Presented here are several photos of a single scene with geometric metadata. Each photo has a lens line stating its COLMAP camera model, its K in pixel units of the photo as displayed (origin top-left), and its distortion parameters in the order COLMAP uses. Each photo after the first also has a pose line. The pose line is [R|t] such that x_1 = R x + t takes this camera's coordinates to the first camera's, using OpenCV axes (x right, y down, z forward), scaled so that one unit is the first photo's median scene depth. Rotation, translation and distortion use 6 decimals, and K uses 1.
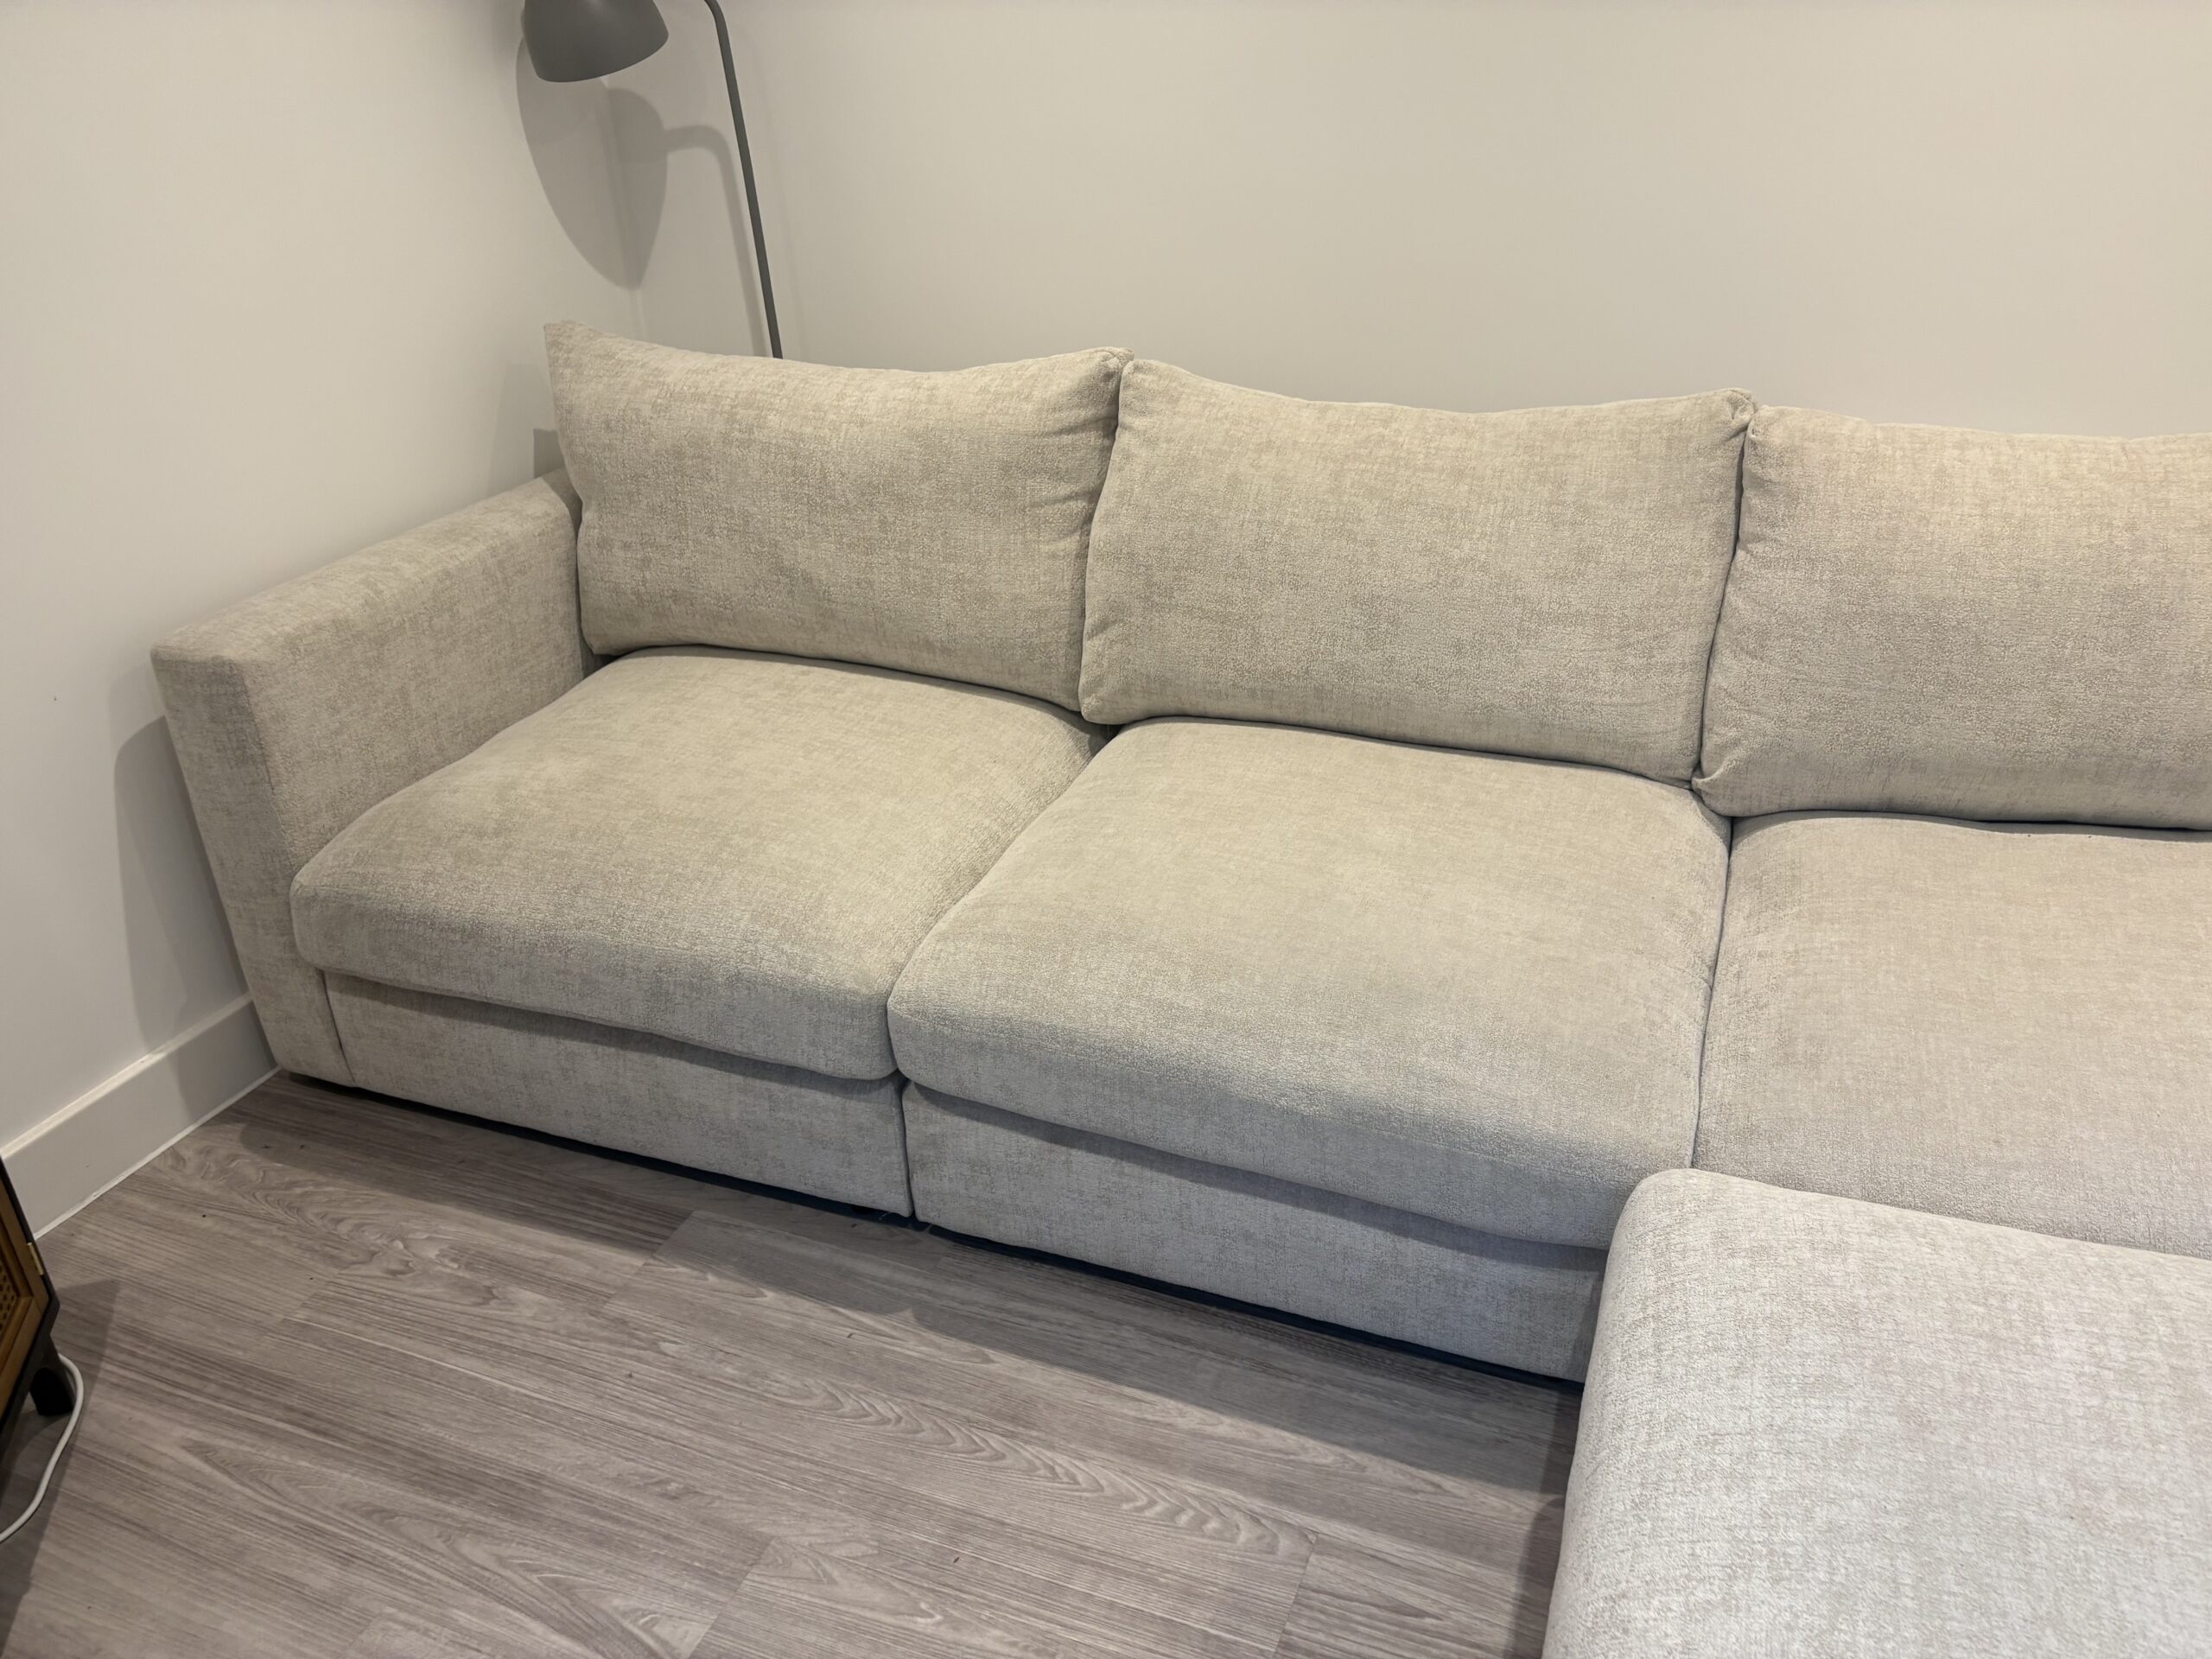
lens RADIAL K [[1679.1, 0, 1124.1], [0, 1679.1, 844.5], [0, 0, 1]] dist [0.048188, -0.056315]
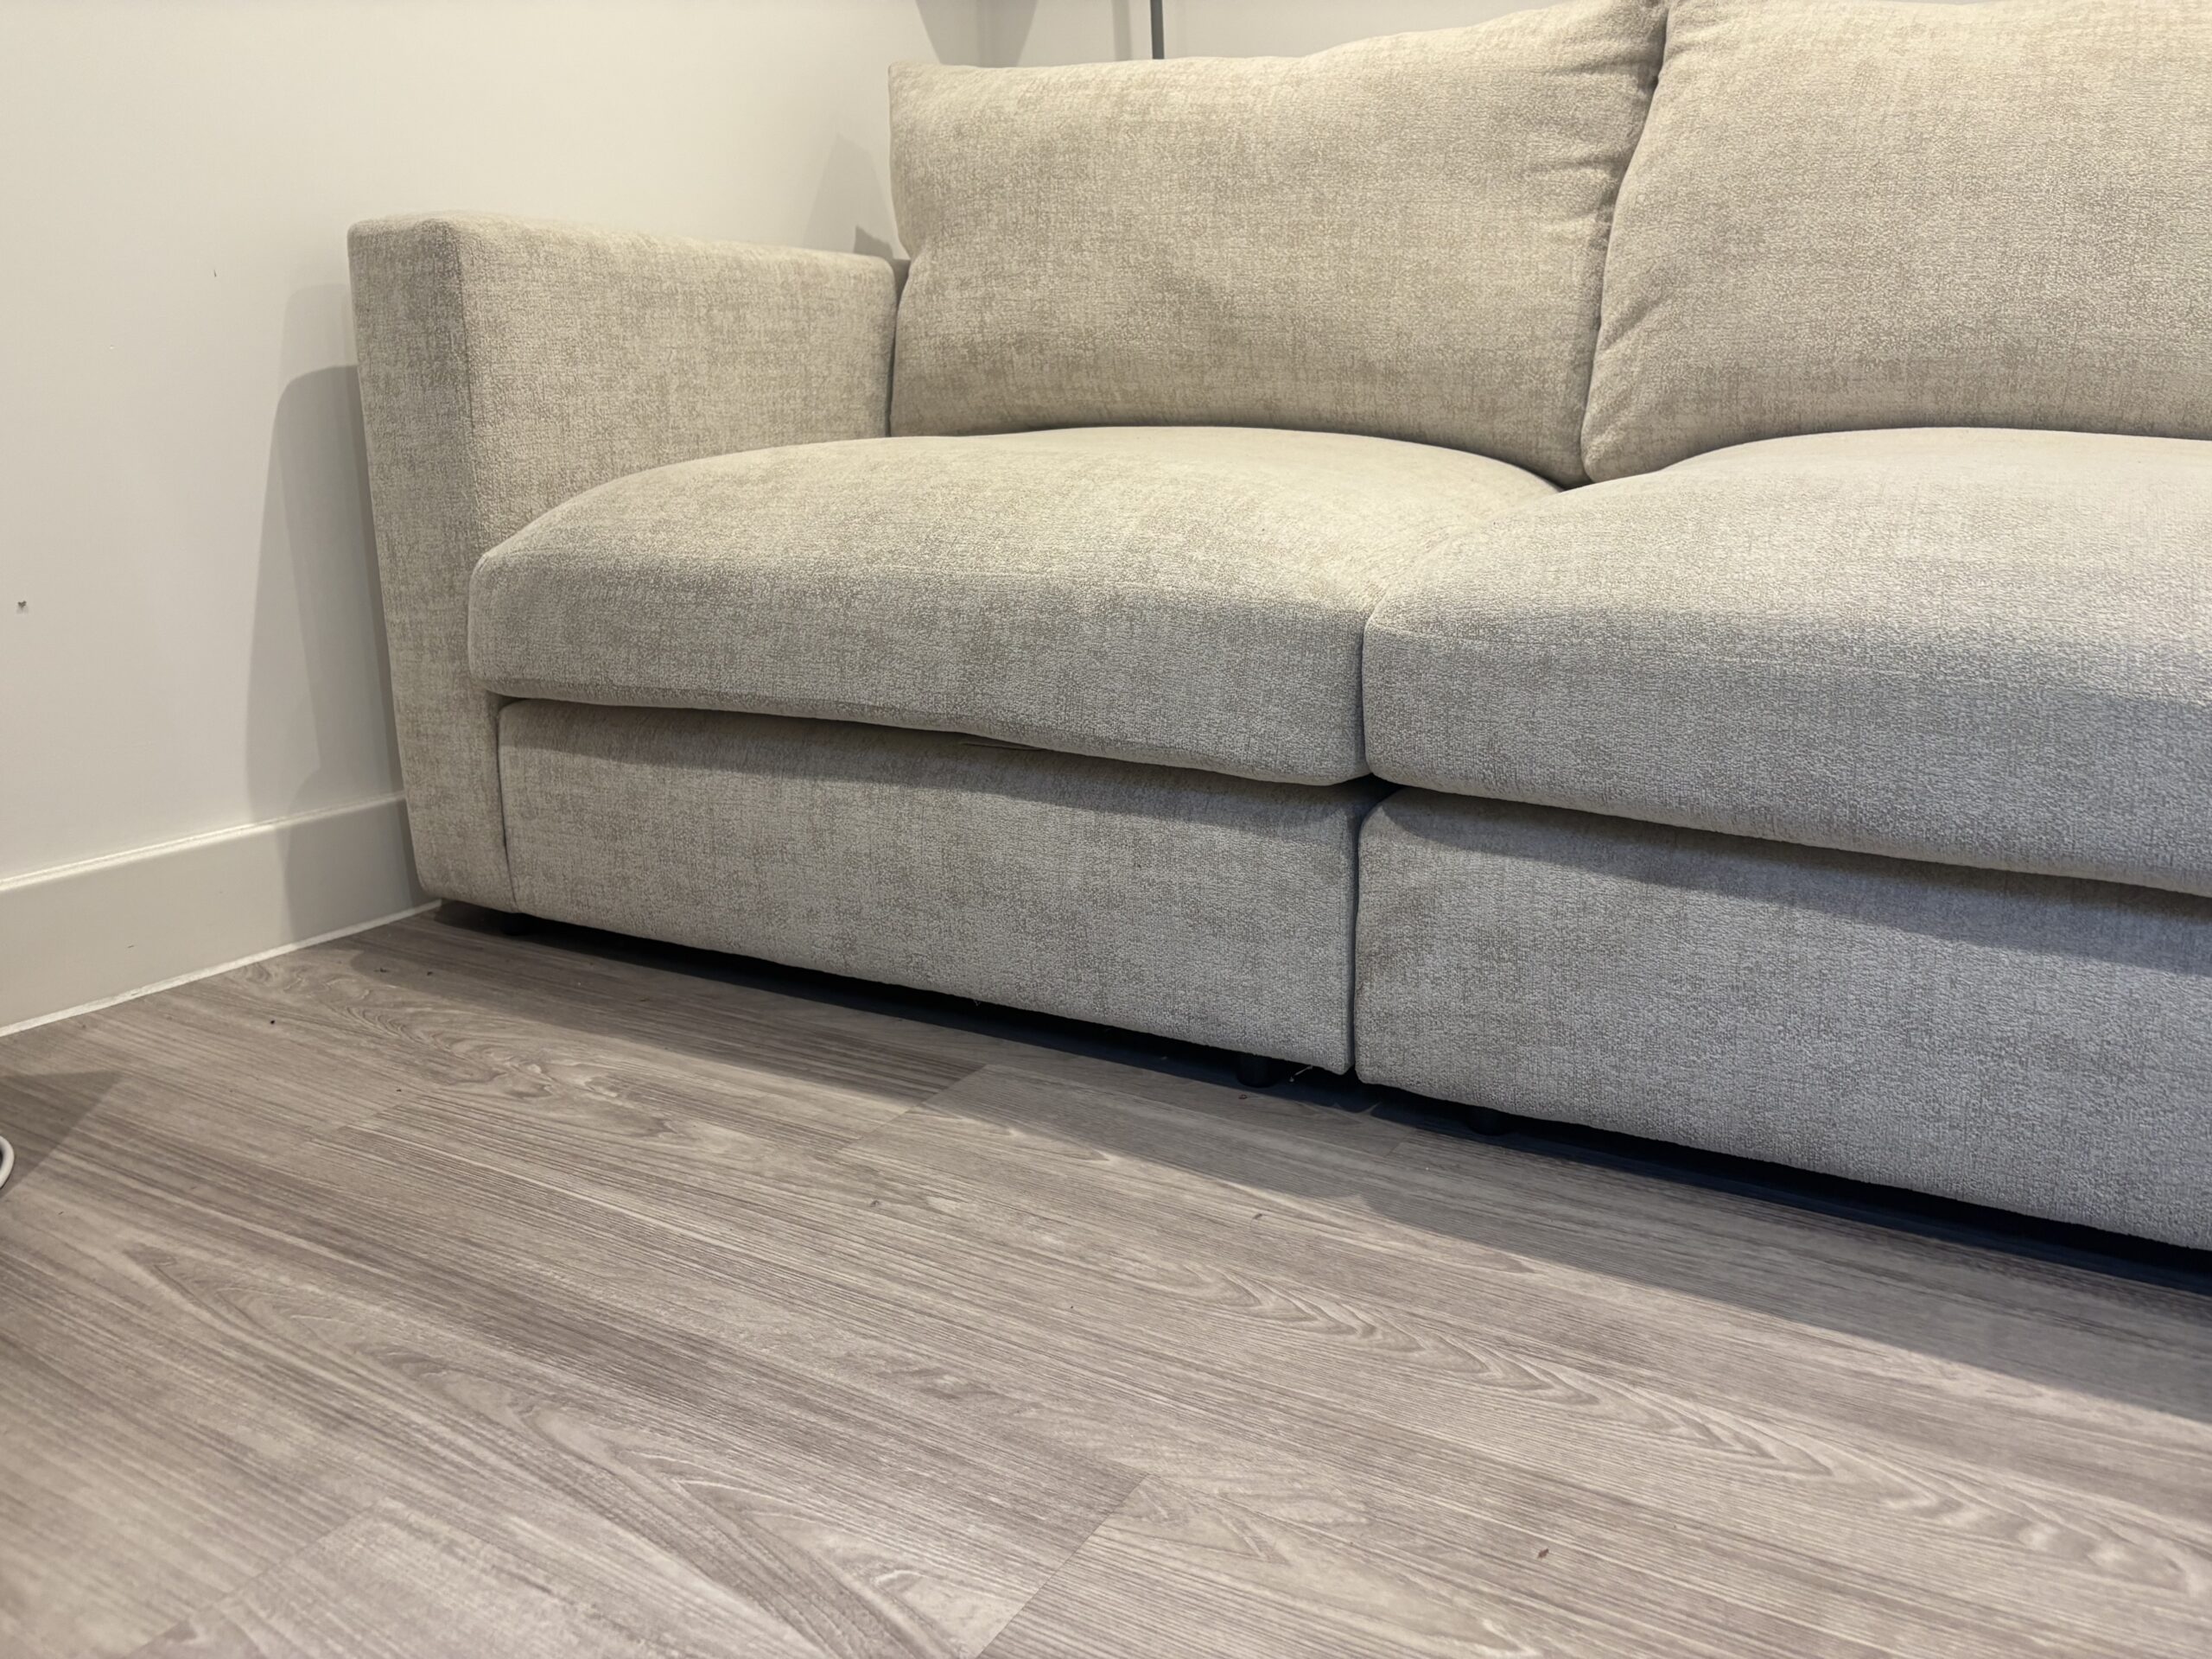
lens RADIAL K [[1679.1, 0, 1102.8], [0, 1679.1, 832.8], [0, 0, 1]] dist [0.048188, -0.056315]
pose [[0.987873, 0.055159, -0.145135, -0.128500], [-0.086649, 0.971518, -0.220557, 0.273174], [0.128835, 0.230459, 0.964516, 0.390190]]
